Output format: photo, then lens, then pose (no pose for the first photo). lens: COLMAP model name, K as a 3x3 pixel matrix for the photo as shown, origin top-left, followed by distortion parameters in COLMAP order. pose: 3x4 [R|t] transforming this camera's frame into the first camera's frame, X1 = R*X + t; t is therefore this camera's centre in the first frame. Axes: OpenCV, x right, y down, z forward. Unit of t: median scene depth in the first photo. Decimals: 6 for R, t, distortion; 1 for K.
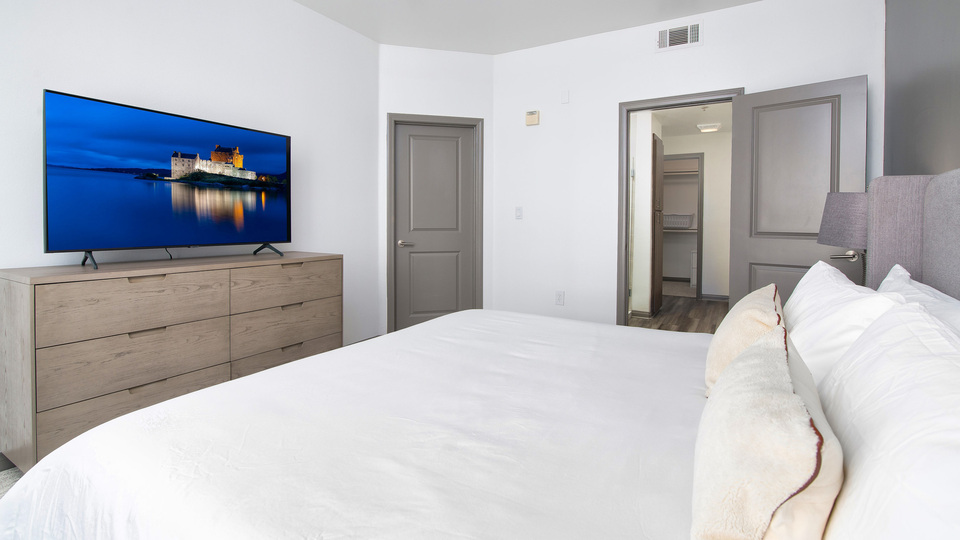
lens RADIAL K [[449.3, 0, 480.0], [0, 449.3, 270.0], [0, 0, 1]] dist [-0.002041, -0.000071]
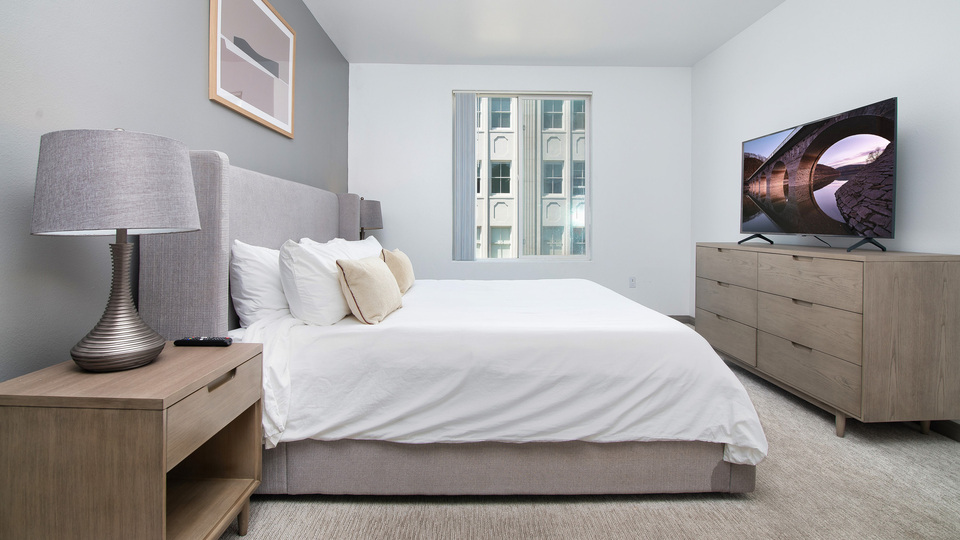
lens RADIAL K [[449.3, 0, 480.0], [0, 449.3, 270.0], [0, 0, 1]] dist [-0.002041, -0.000071]
pose [[-0.853086, 0.049194, -0.519445, 0.618968], [-0.058209, 0.980358, 0.188440, -0.120874], [0.518513, 0.190992, -0.833467, 1.403971]]
